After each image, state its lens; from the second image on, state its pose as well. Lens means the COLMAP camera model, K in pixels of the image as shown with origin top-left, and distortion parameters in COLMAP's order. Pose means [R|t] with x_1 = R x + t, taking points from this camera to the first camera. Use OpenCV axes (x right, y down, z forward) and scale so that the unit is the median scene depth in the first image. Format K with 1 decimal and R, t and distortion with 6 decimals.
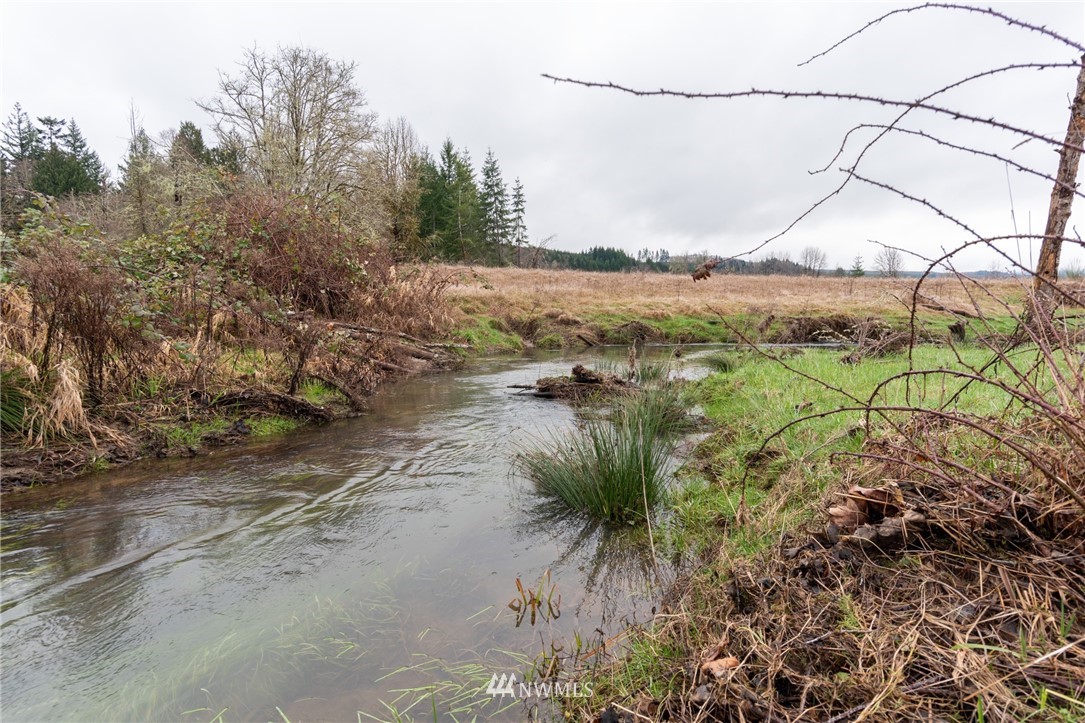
lens RADIAL K [[602.1, 0, 543.6], [0, 602.1, 363.2], [0, 0, 1]] dist [0.006412, -0.000175]
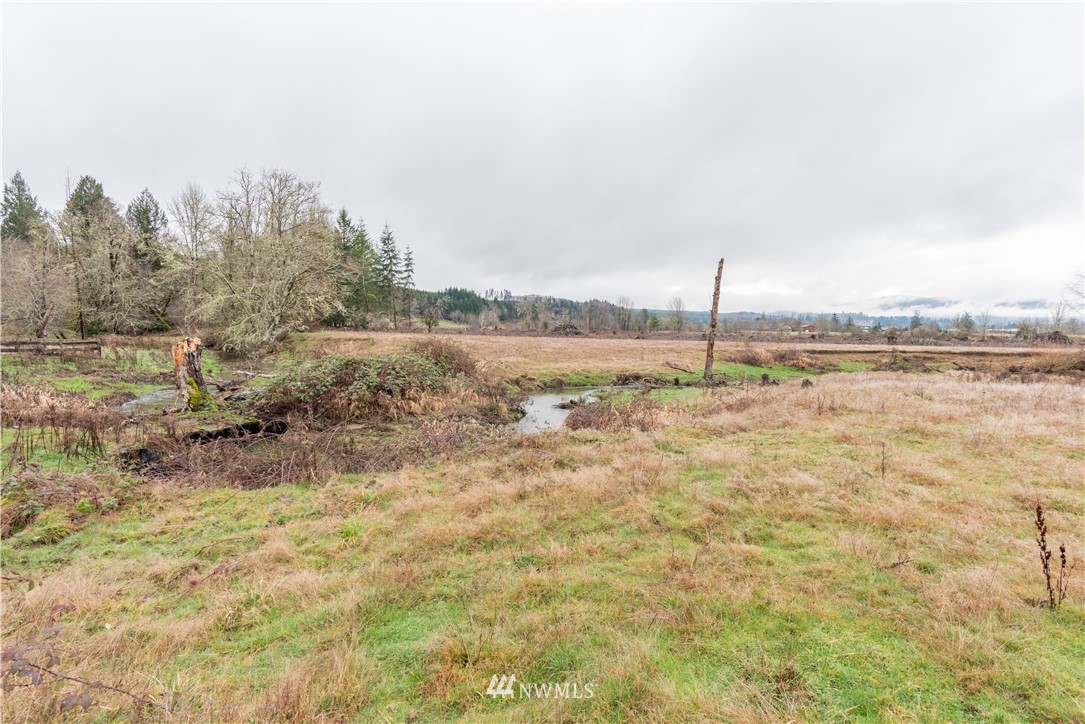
lens RADIAL K [[548.0, 0, 544.1], [0, 548.0, 364.8], [0, 0, 1]] dist [0.011735, -0.001300]
pose [[0.963776, -0.011932, 0.266445, -0.452228], [0.022913, 0.999010, -0.038141, -0.038258], [-0.265726, 0.042865, 0.963095, -1.022260]]
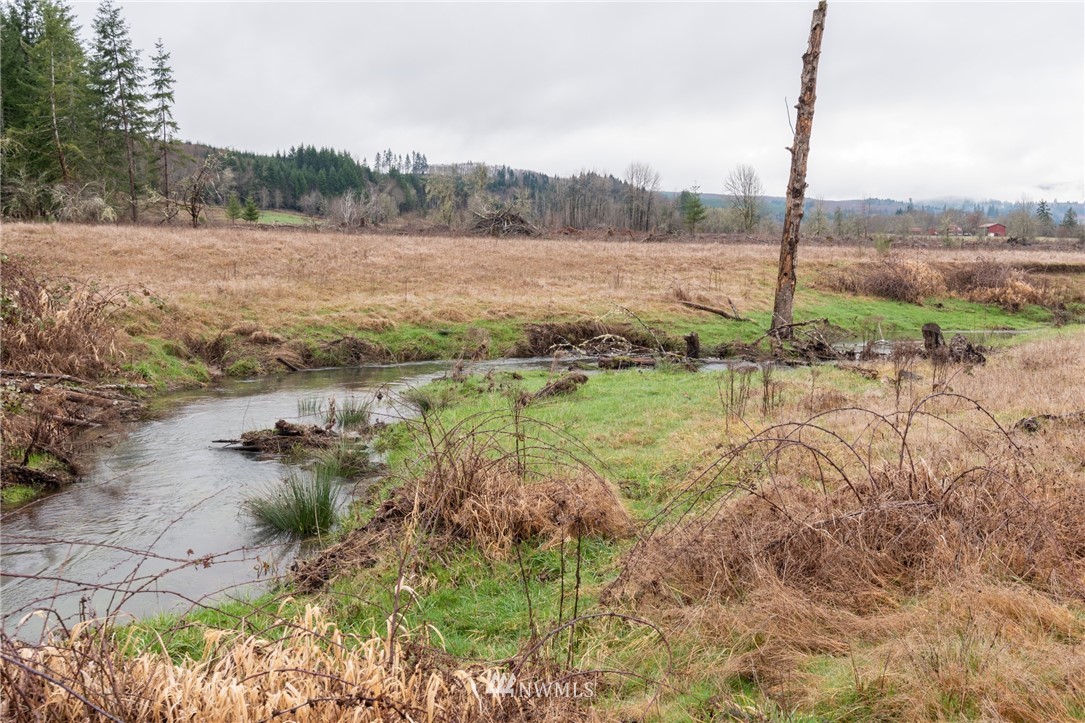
lens RADIAL K [[1033.7, 0, 546.5], [0, 1033.7, 358.8], [0, 0, 1]] dist [0.003667, 0.000000]
pose [[0.950940, -0.030224, 0.307897, -0.025648], [0.025319, 0.999481, 0.019914, -0.057616], [-0.308339, -0.011142, 0.951211, -0.411587]]
